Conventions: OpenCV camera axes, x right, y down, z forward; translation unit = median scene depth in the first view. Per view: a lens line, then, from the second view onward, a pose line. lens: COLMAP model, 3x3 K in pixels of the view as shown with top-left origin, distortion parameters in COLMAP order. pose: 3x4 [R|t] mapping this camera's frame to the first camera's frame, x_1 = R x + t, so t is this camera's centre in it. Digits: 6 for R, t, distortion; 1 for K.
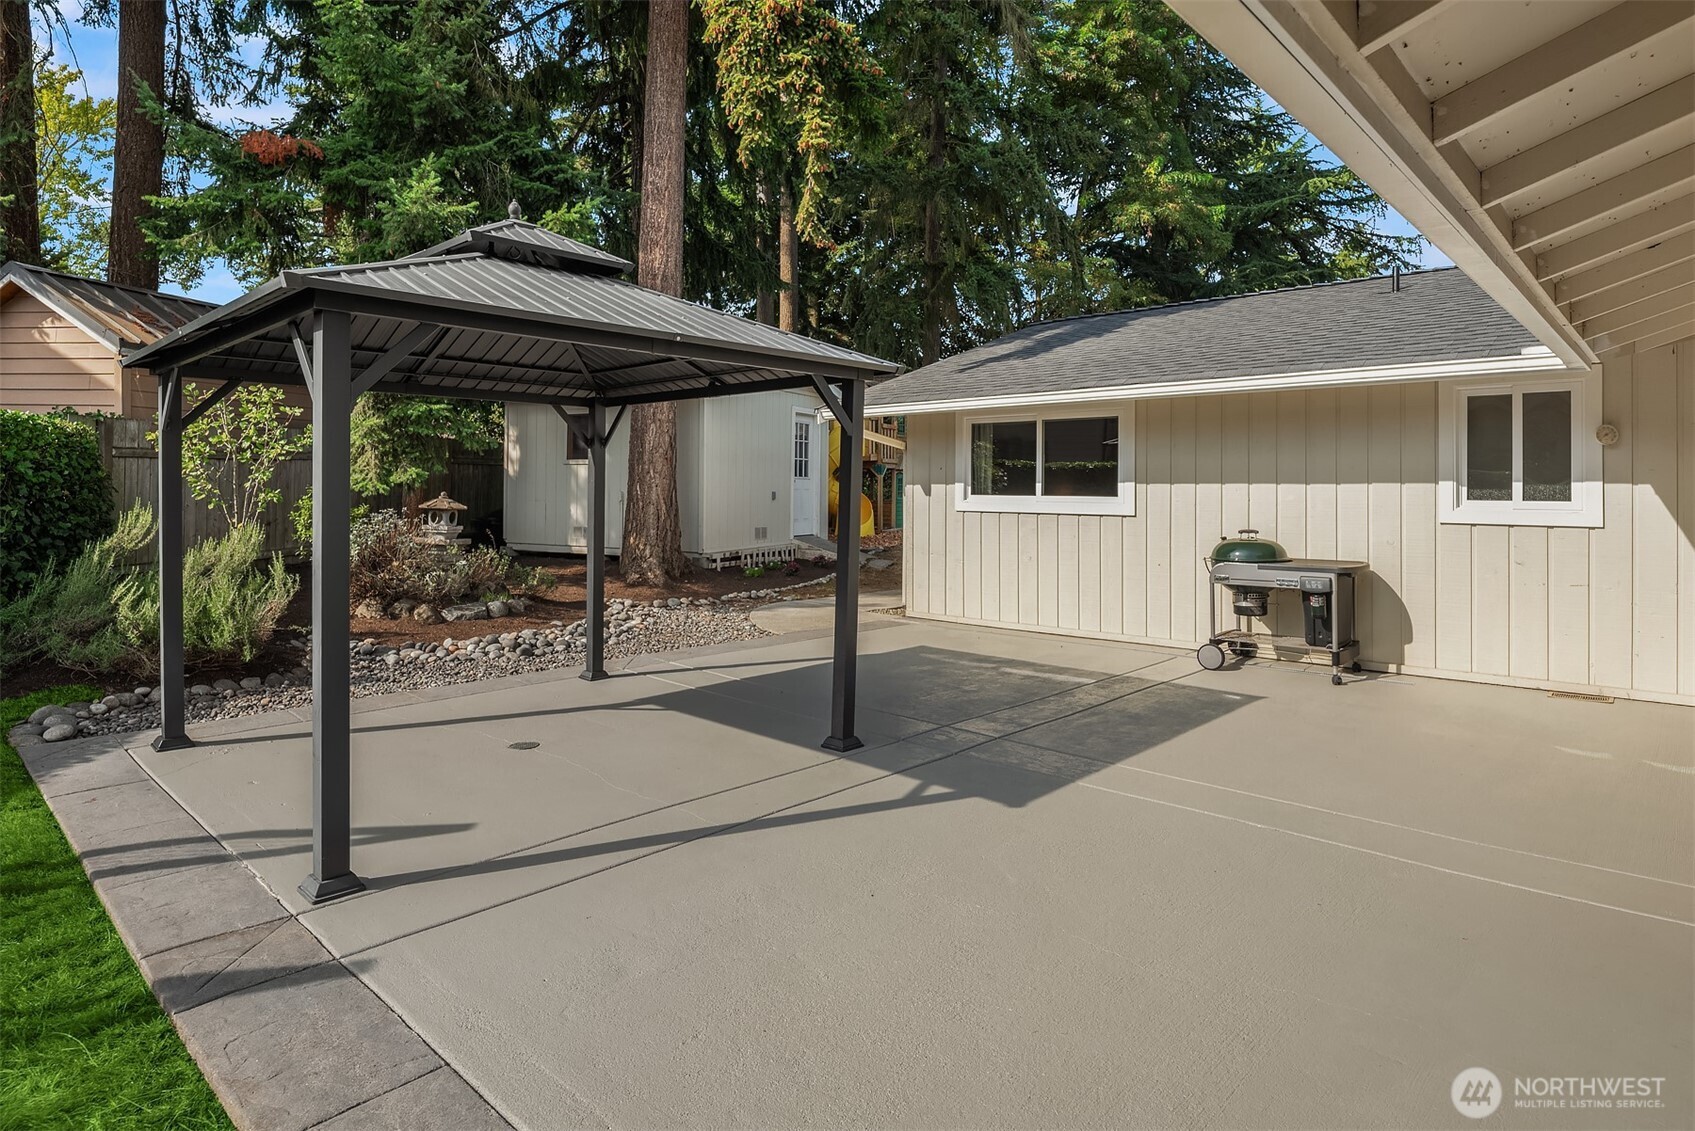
lens RADIAL K [[922.9, 0, 846.8], [0, 922.9, 484.8], [0, 0, 1]] dist [0.000252, 0.000054]
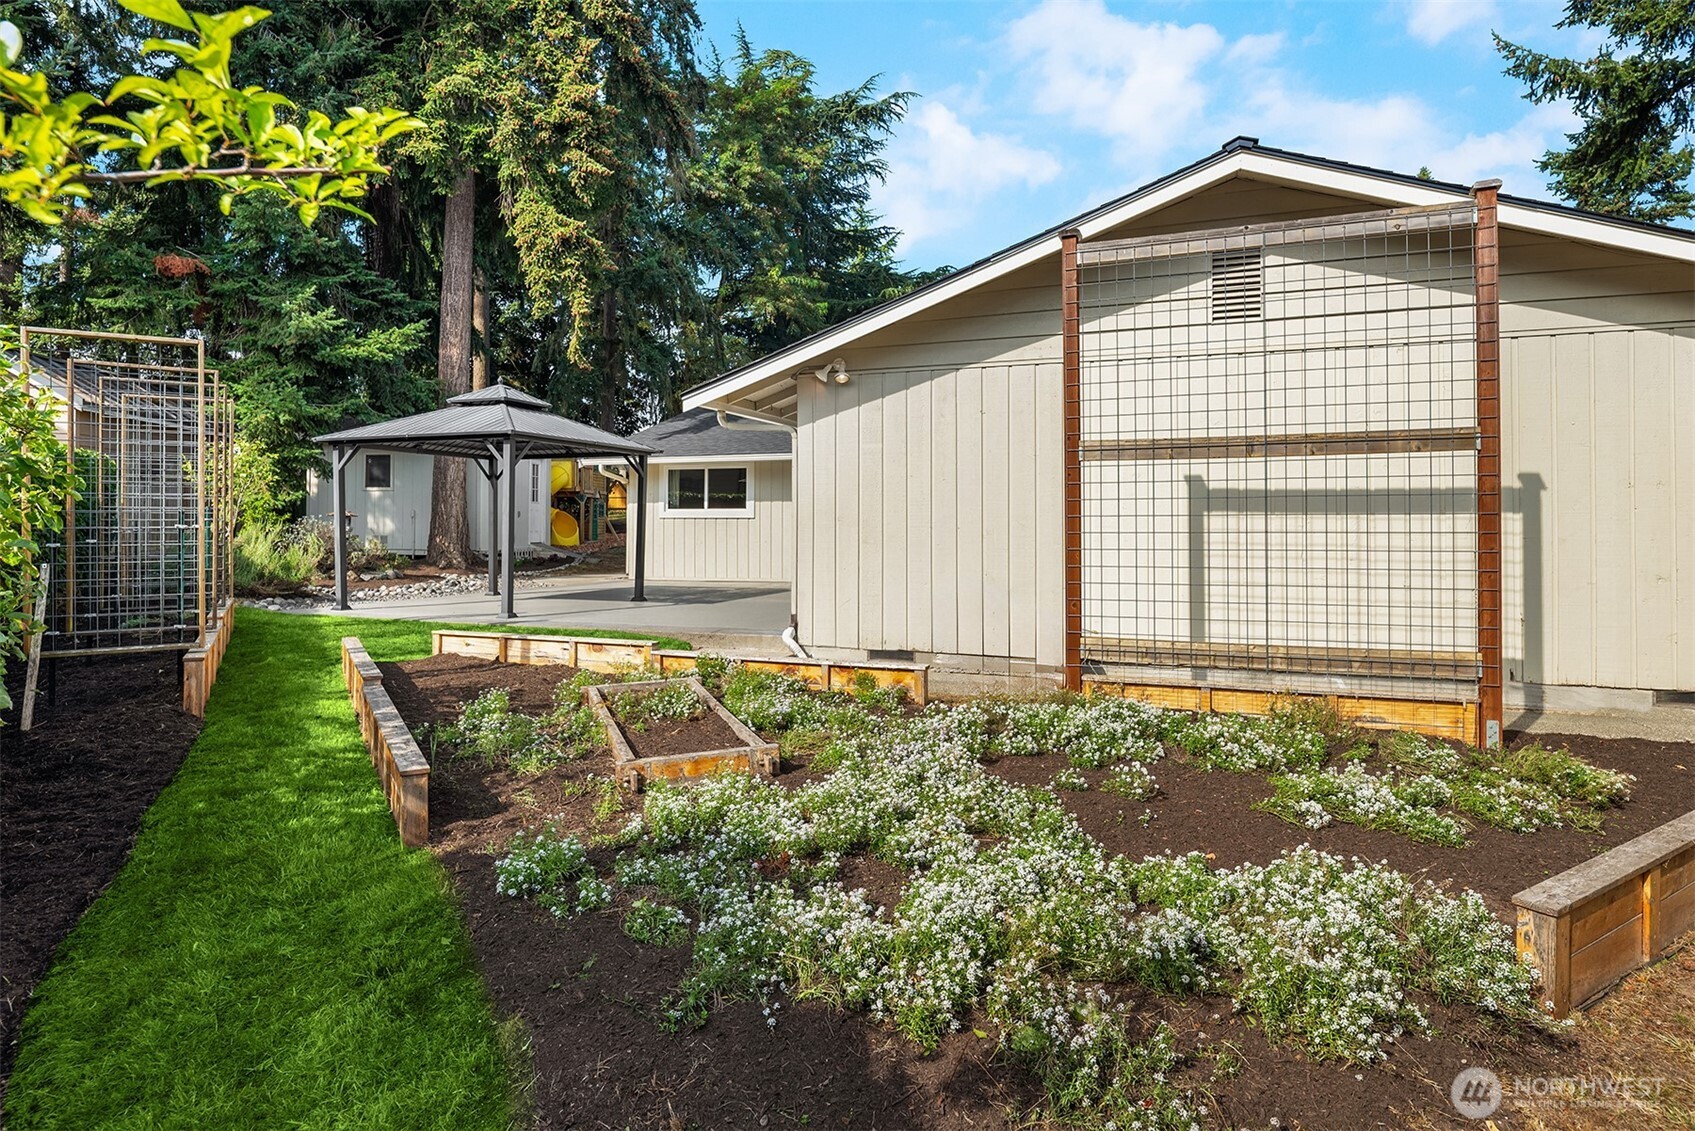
lens RADIAL K [[932.2, 0, 847.2], [0, 932.2, 519.0], [0, 0, 1]] dist [0.000408, 0.000041]
pose [[0.925995, -0.000830, 0.377535, -0.188711], [0.001486, 0.999998, -0.001446, 0.027737], [-0.377533, 0.001900, 0.925994, -0.675934]]
